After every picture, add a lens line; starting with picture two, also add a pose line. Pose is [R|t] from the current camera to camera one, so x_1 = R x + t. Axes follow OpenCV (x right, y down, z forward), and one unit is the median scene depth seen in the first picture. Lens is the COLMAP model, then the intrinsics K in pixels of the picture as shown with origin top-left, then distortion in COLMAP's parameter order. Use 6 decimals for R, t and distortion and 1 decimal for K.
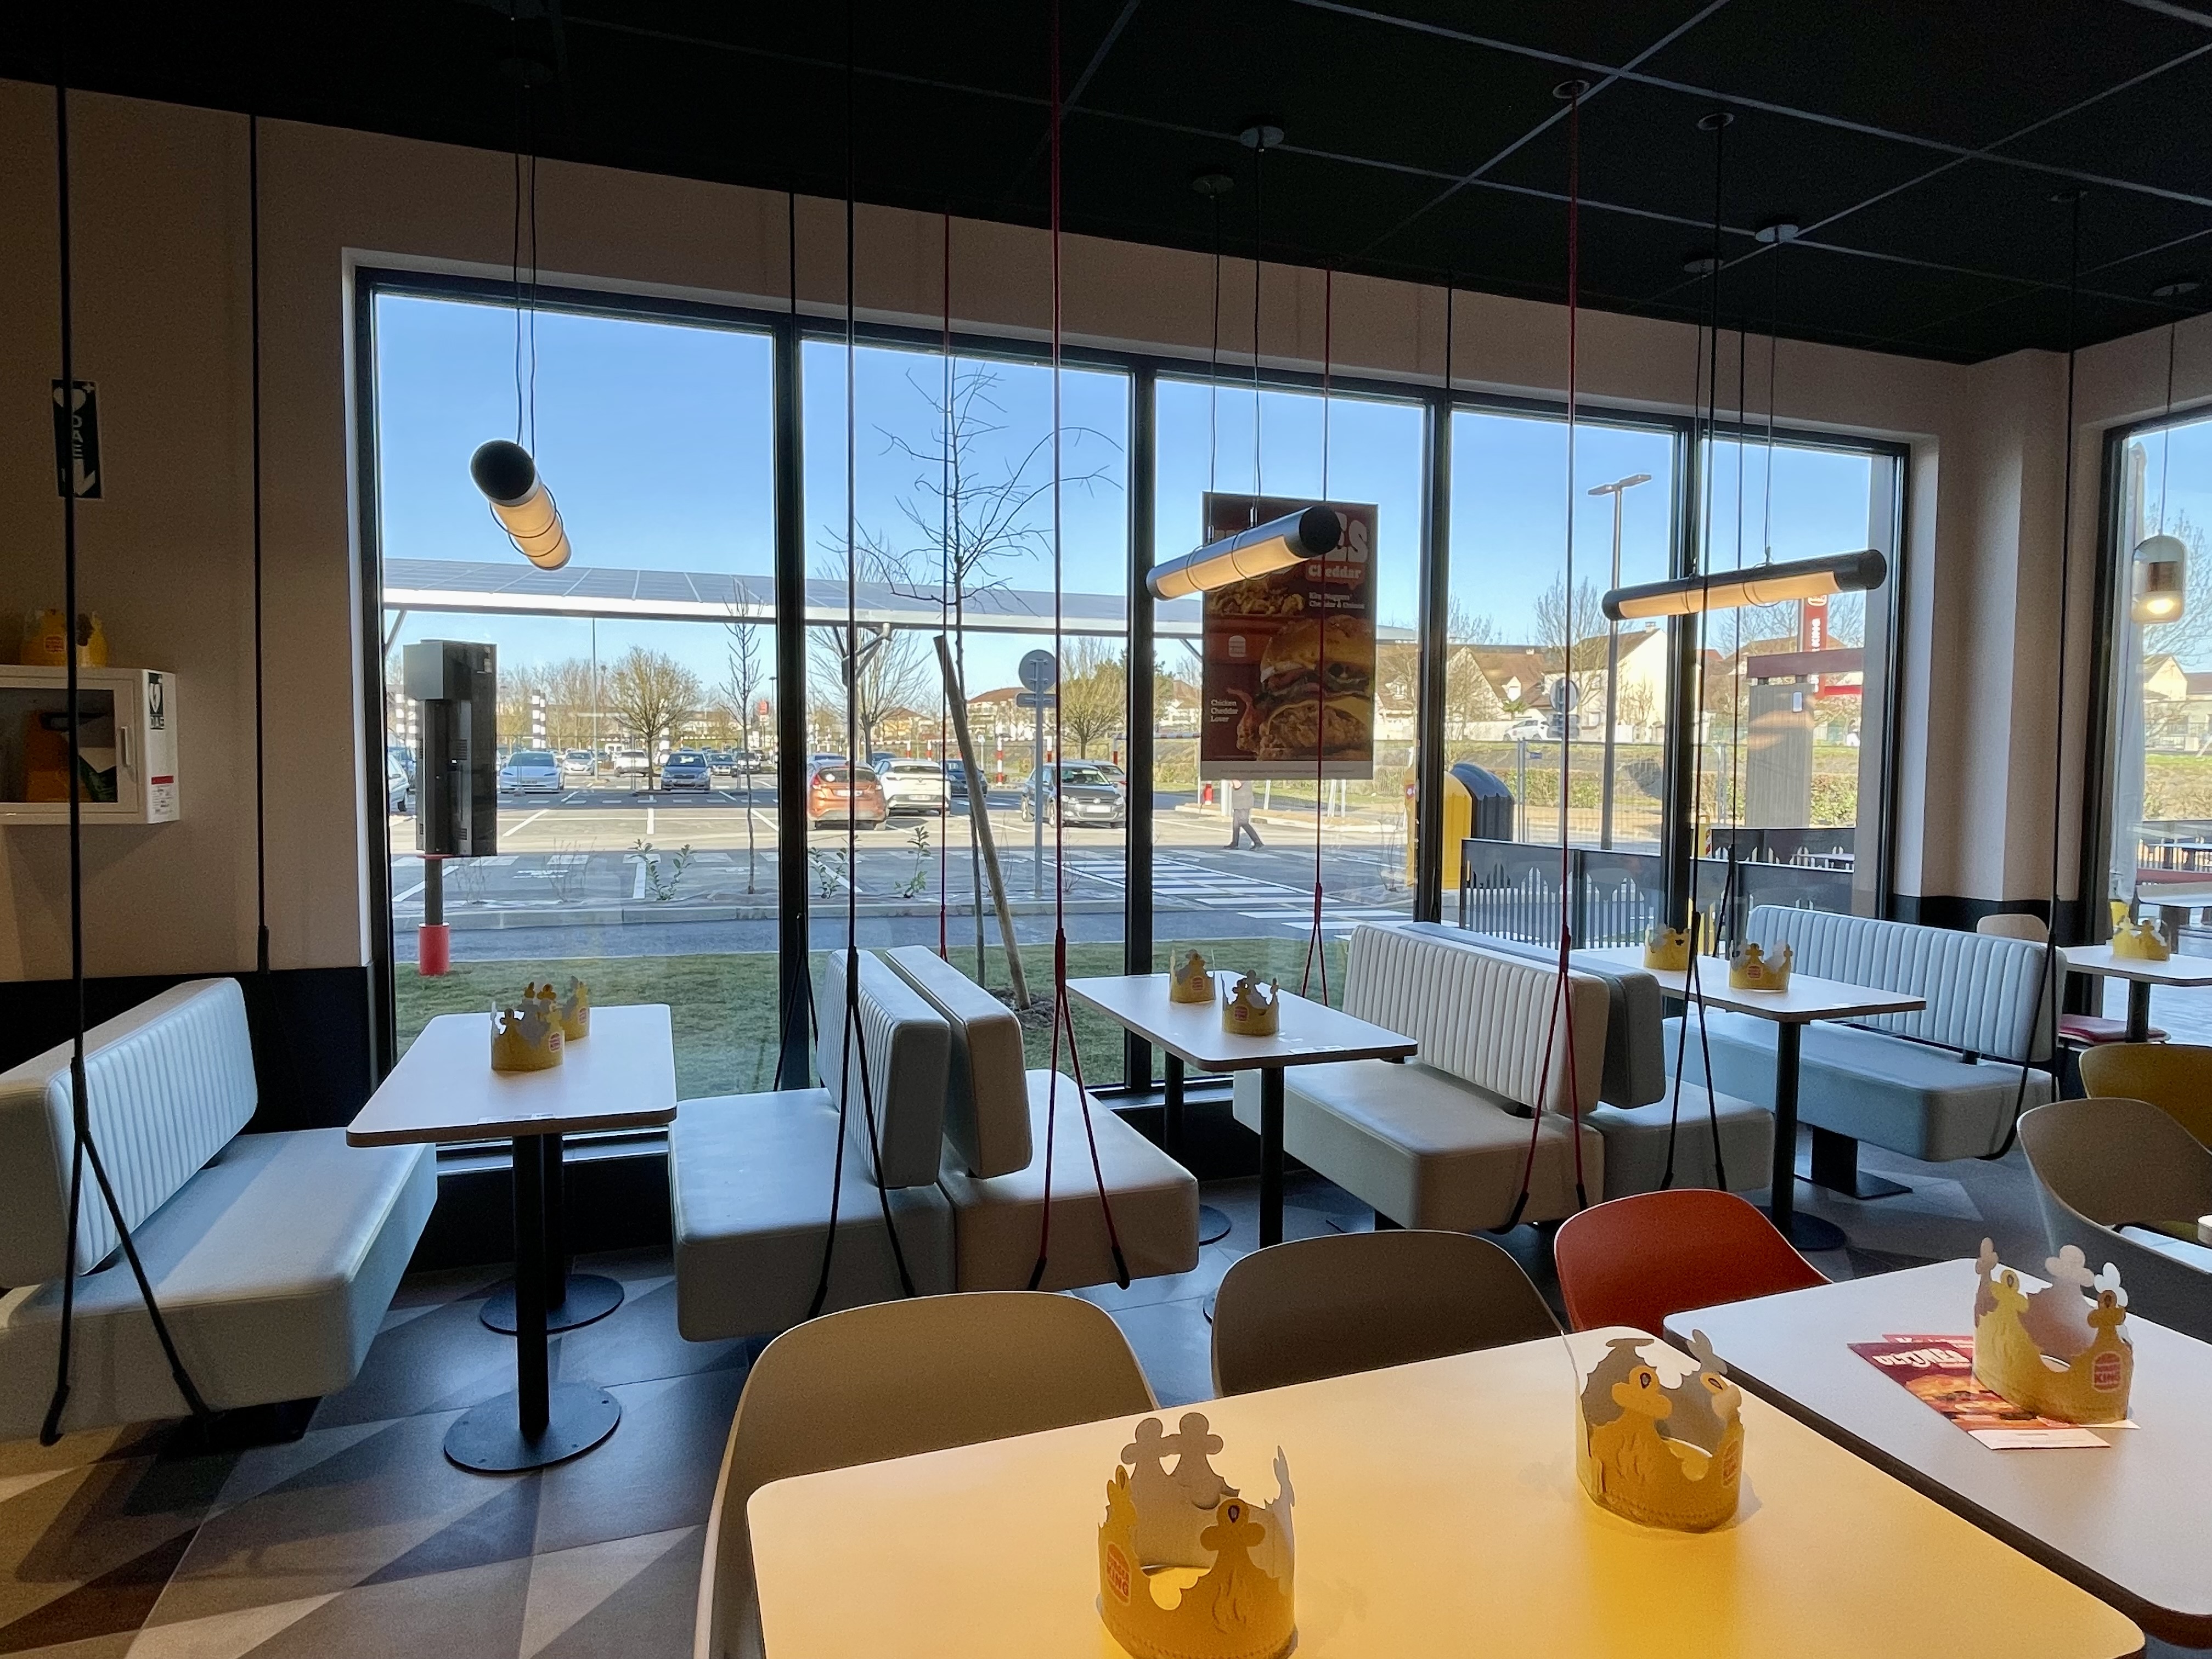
lens RADIAL K [[1215.3, 0, 1106.0], [0, 1215.3, 829.5], [0, 0, 1]] dist [-0.003271, -0.001002]
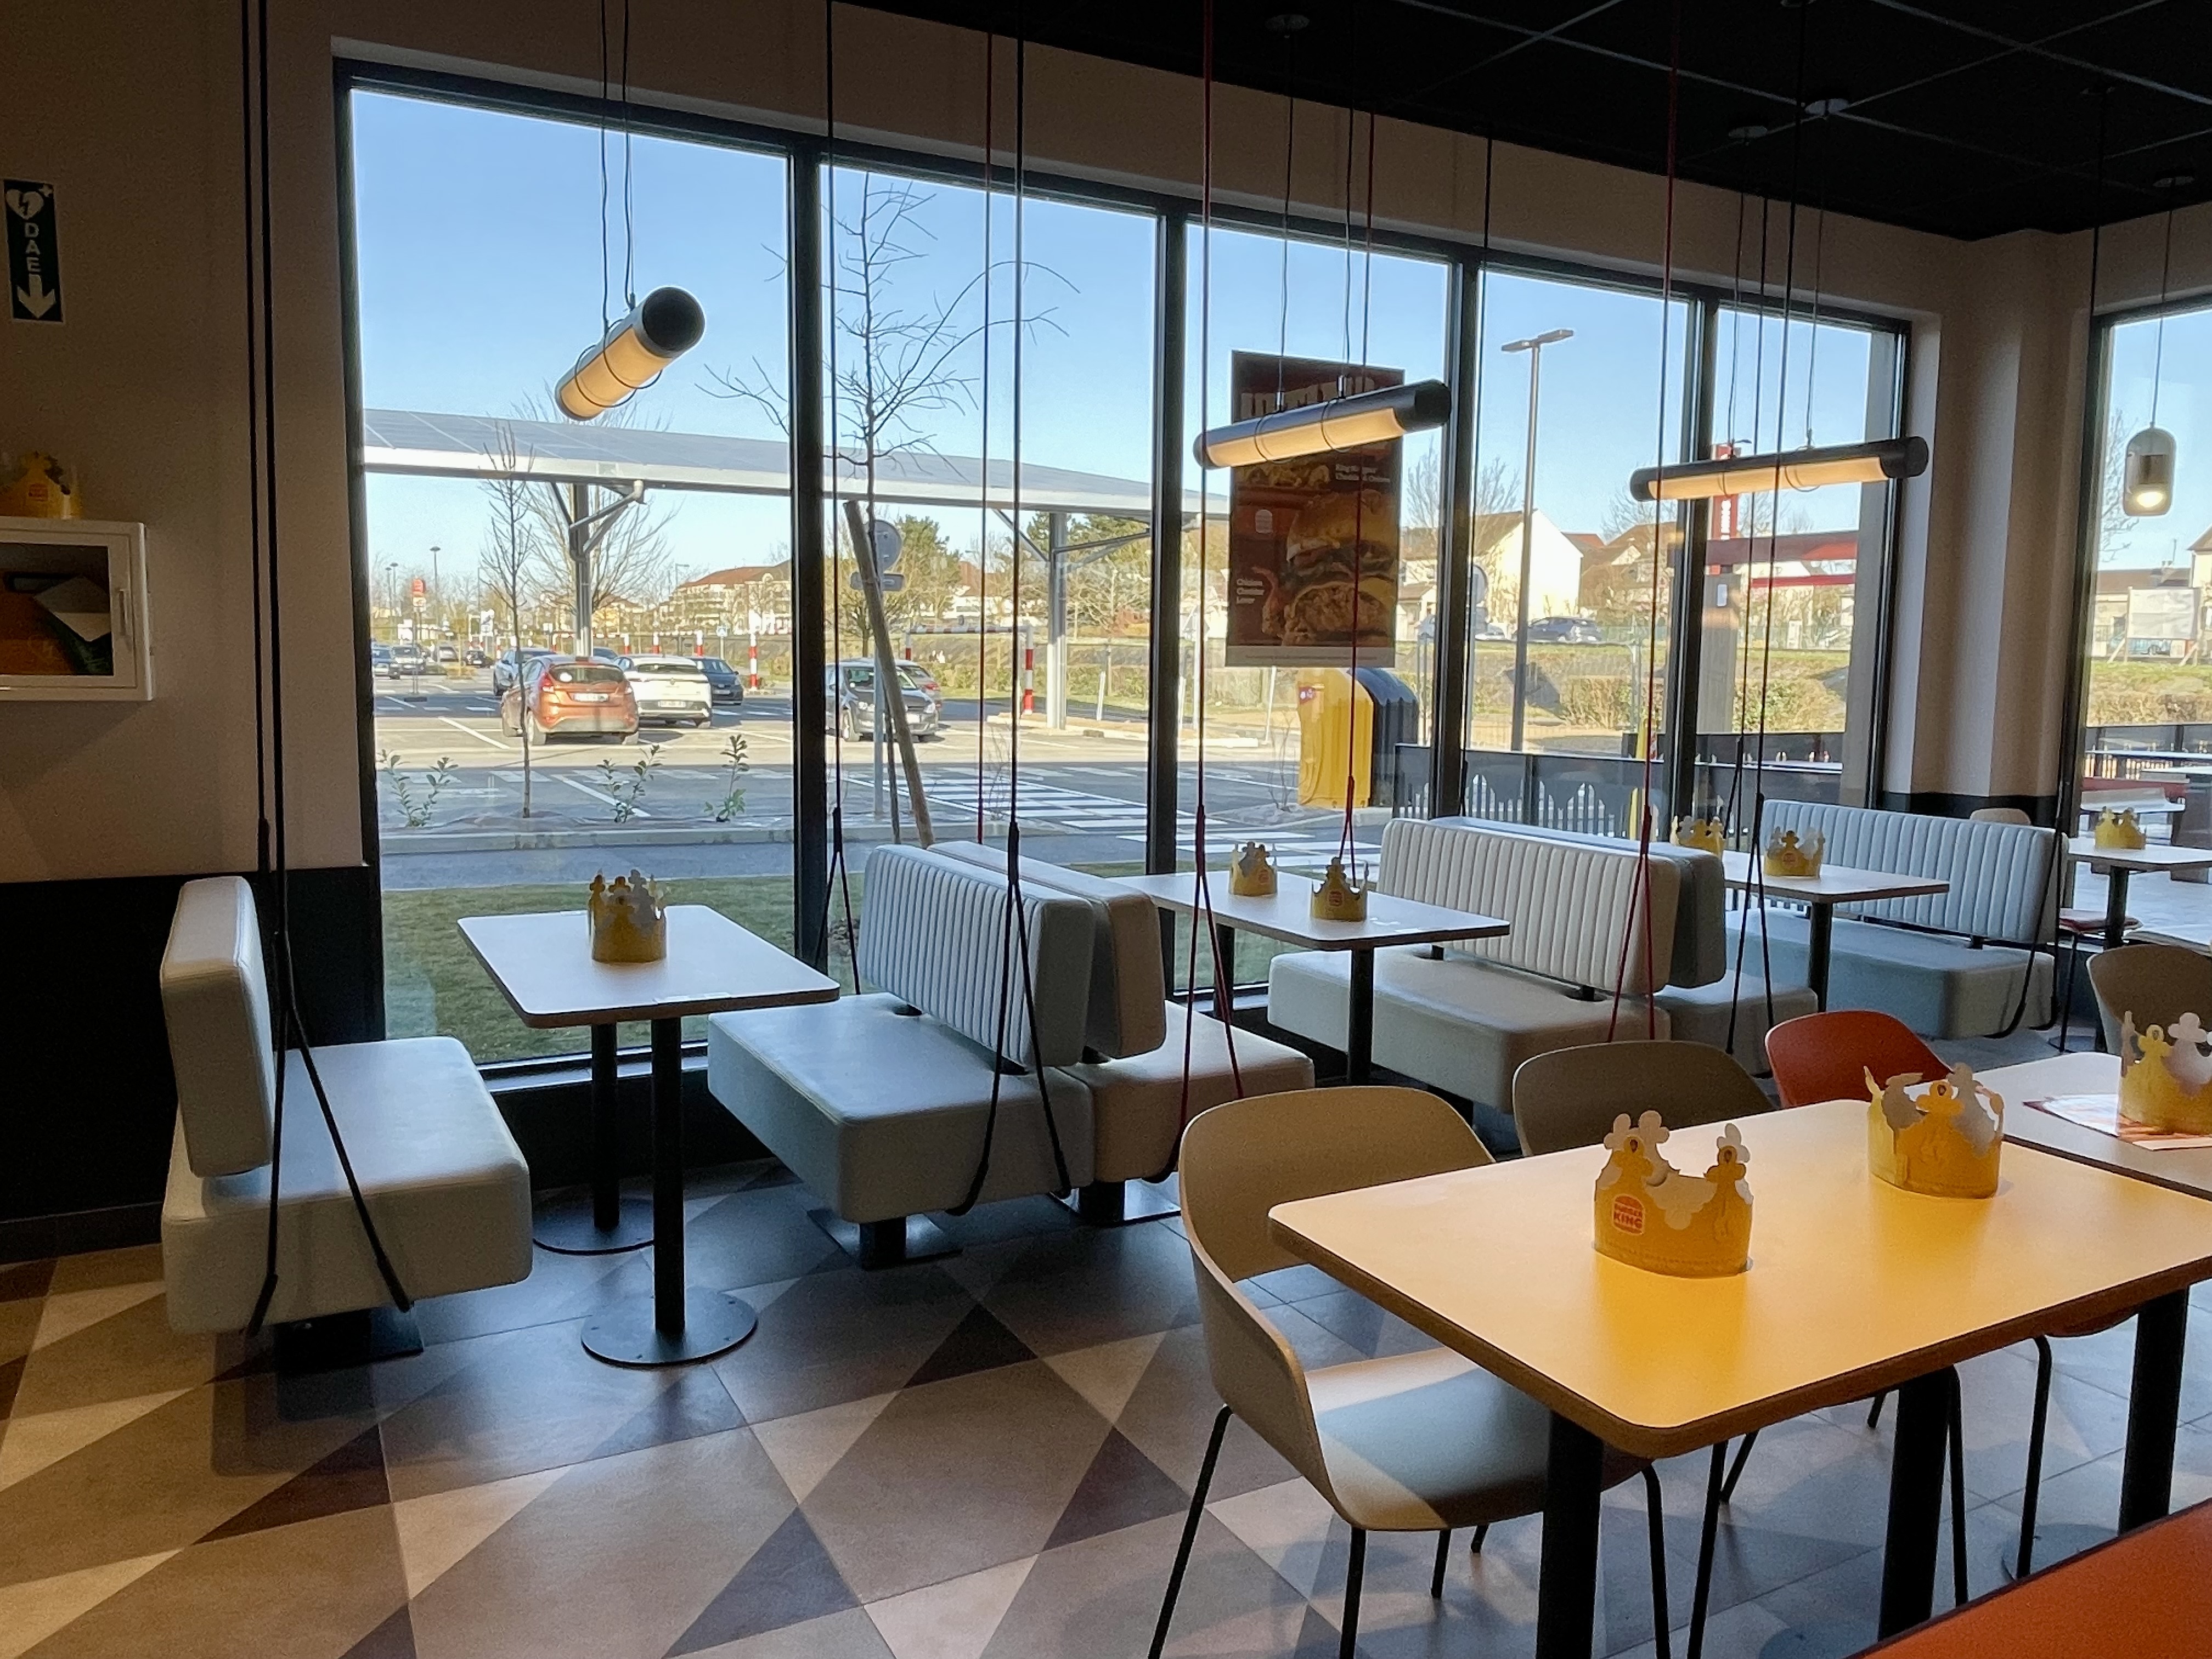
lens RADIAL K [[1488.2, 0, 1109.9], [0, 1488.2, 824.1], [0, 0, 1]] dist [0.012100, -0.025052]
pose [[0.989433, -0.009400, 0.144688, -0.172670], [0.001789, 0.998612, 0.052641, 0.019579], [-0.144982, -0.051825, 0.988076, -0.115132]]
